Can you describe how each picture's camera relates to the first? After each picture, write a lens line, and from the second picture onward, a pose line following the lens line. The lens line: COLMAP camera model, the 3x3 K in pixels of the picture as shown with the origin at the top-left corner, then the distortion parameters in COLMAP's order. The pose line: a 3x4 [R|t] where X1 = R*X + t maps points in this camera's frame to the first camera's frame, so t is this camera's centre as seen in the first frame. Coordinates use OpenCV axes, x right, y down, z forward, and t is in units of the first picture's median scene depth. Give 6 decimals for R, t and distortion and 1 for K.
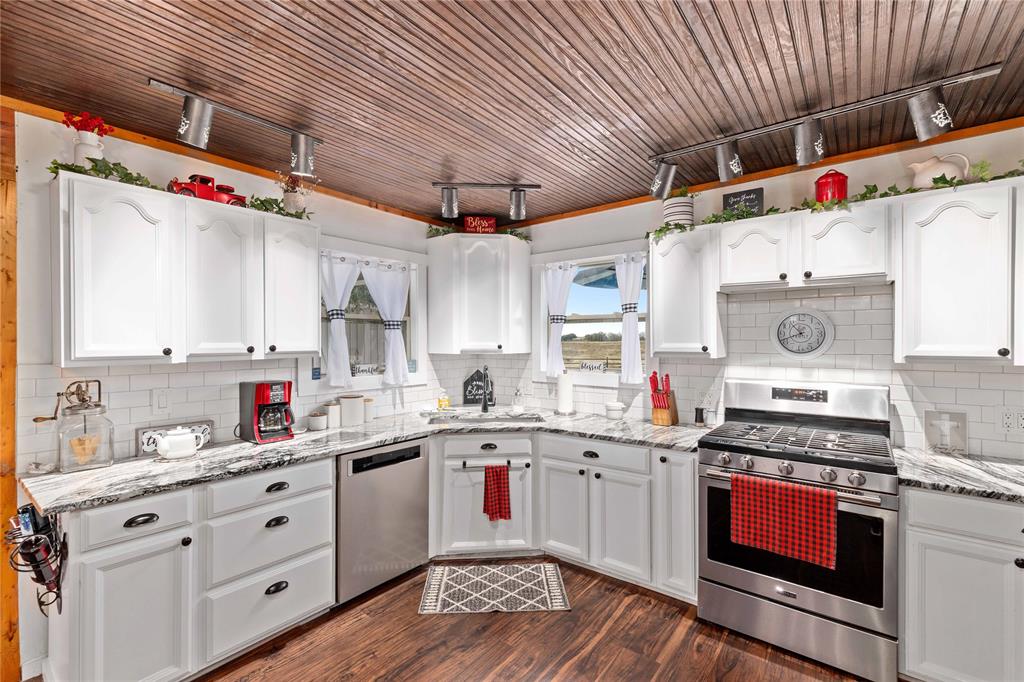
lens RADIAL K [[446.9, 0, 506.0], [0, 446.9, 342.4], [0, 0, 1]] dist [0.001132, 0.000176]
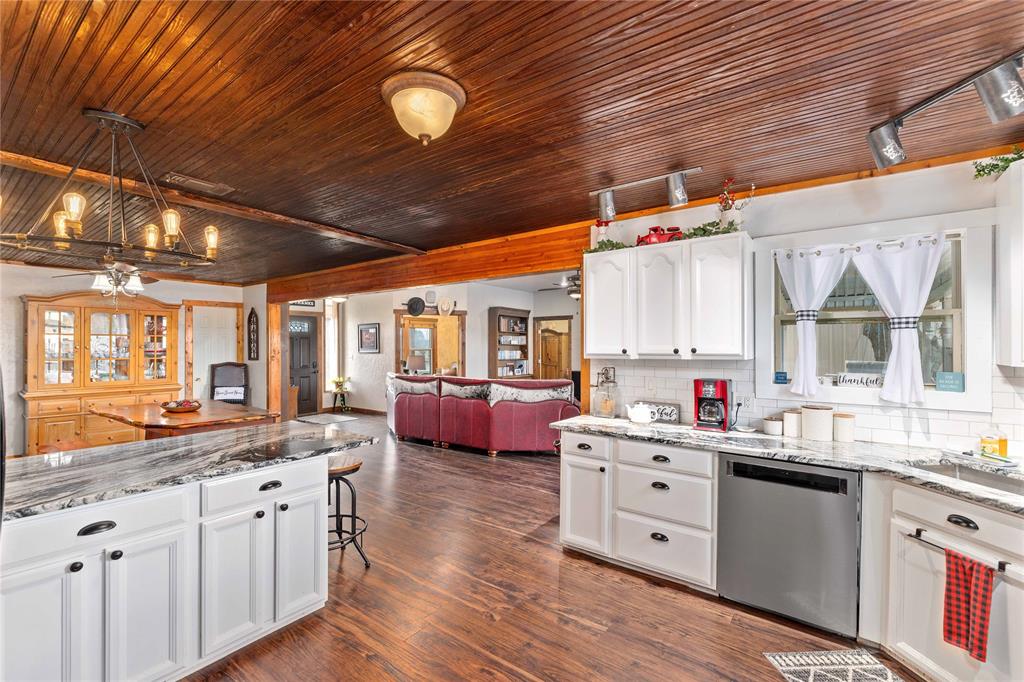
lens RADIAL K [[446.9, 0, 506.1], [0, 446.9, 342.5], [0, 0, 1]] dist [0.001132, 0.000176]
pose [[0.028232, -0.004575, -0.999591, 0.646145], [-0.003516, 0.999983, -0.004676, -0.001417], [0.999595, 0.003646, 0.028216, 0.446440]]
